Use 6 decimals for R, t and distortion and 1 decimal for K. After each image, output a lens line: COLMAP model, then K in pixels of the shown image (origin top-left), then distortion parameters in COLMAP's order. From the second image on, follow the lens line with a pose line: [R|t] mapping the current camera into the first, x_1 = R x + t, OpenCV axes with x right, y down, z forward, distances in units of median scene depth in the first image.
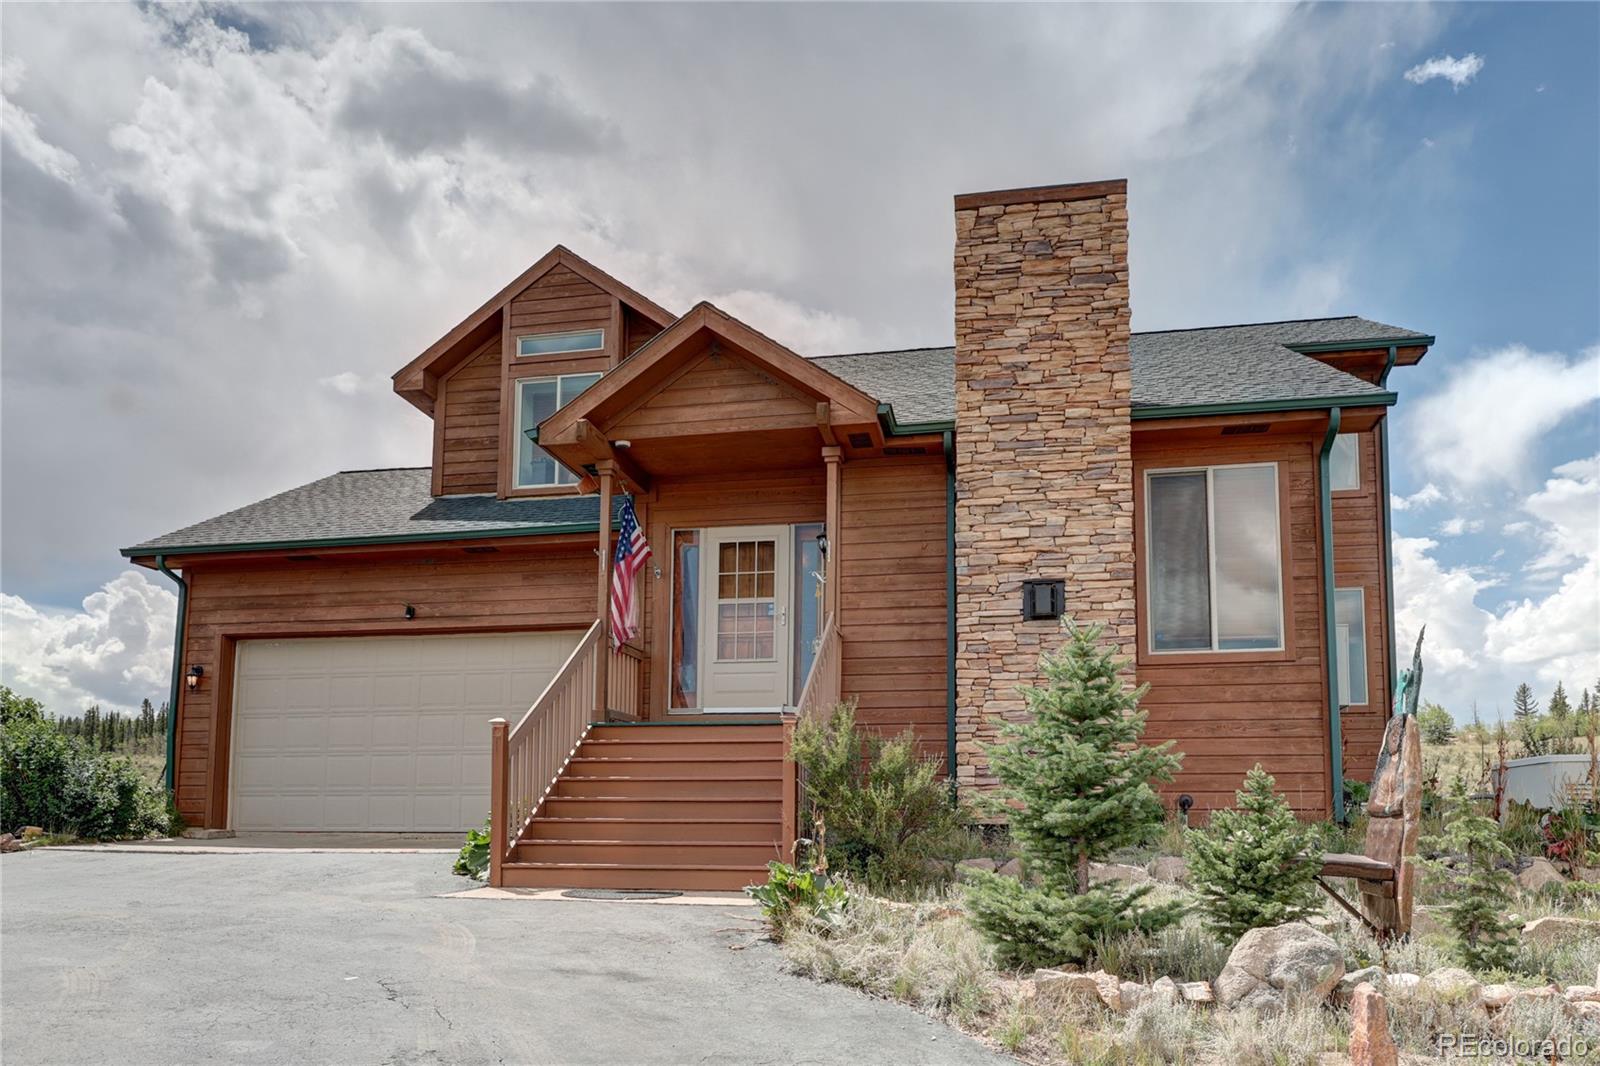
lens RADIAL K [[1099.5, 0, 795.2], [0, 1099.5, 723.1], [0, 0, 1]] dist [0.001985, 0.000485]
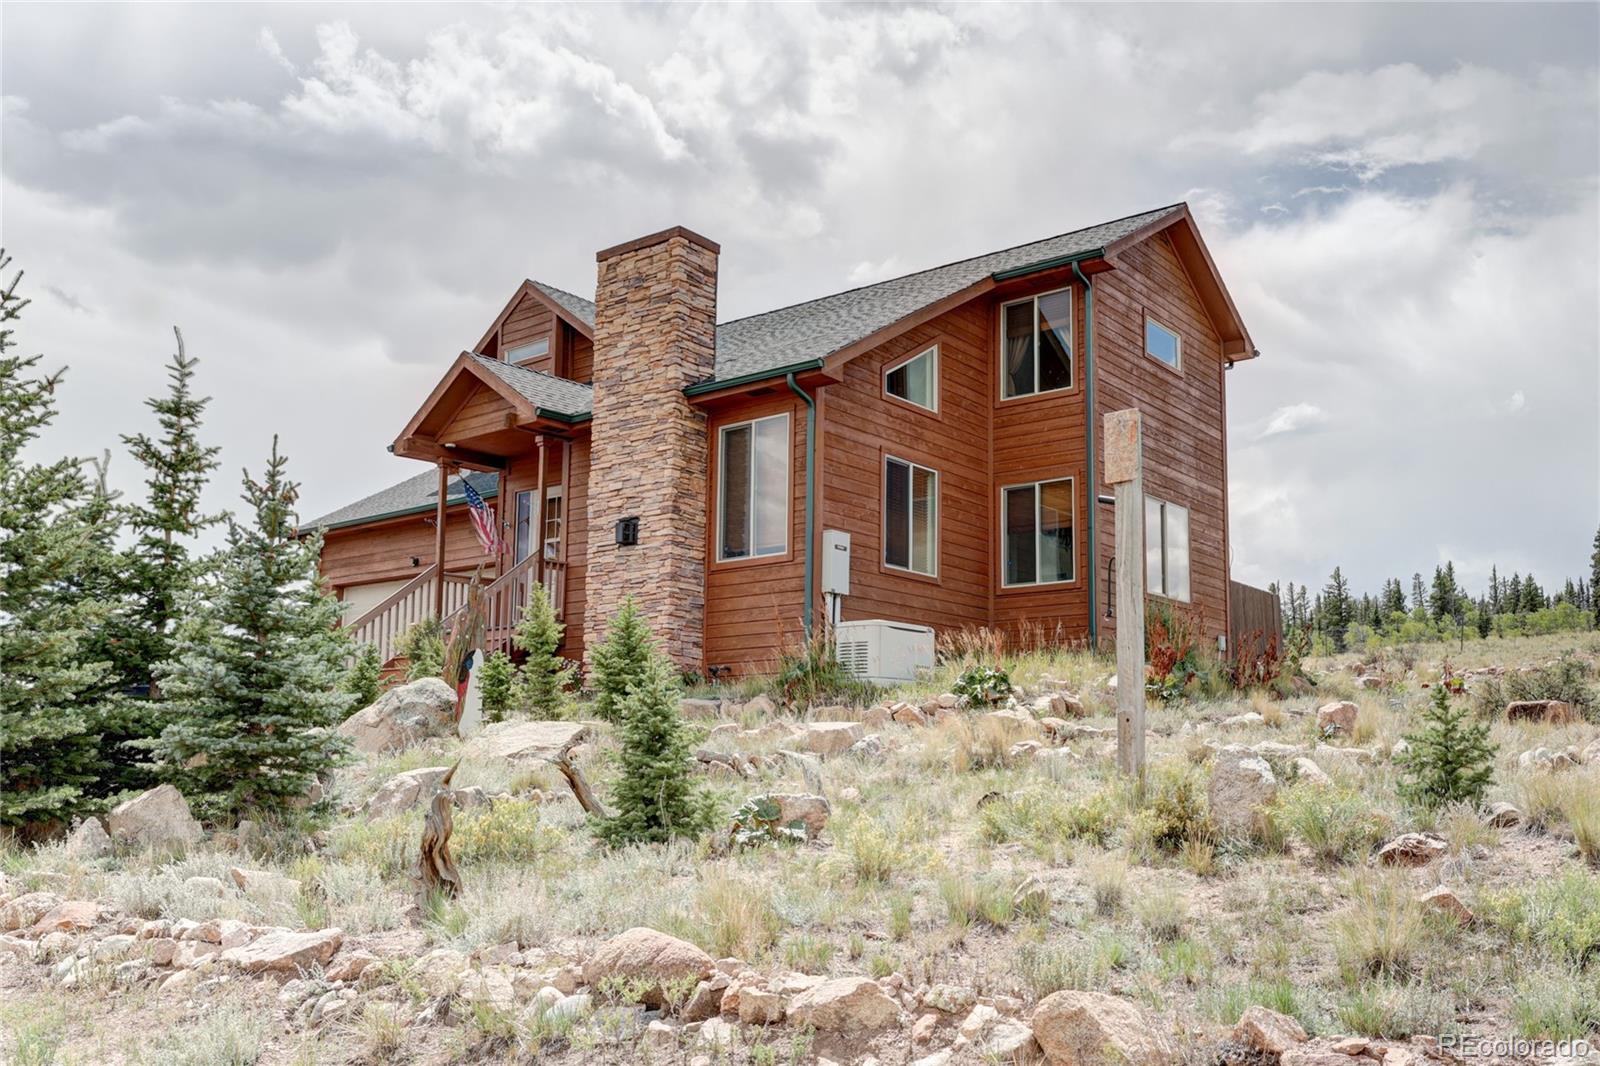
lens RADIAL K [[1329.3, 0, 807.4], [0, 1329.3, 593.8], [0, 0, 1]] dist [-0.008437, -0.007181]
pose [[0.890460, -0.061216, -0.450924, 1.164297], [0.046761, 0.997974, -0.043142, 0.051906], [0.452652, 0.017331, 0.891519, -0.416995]]
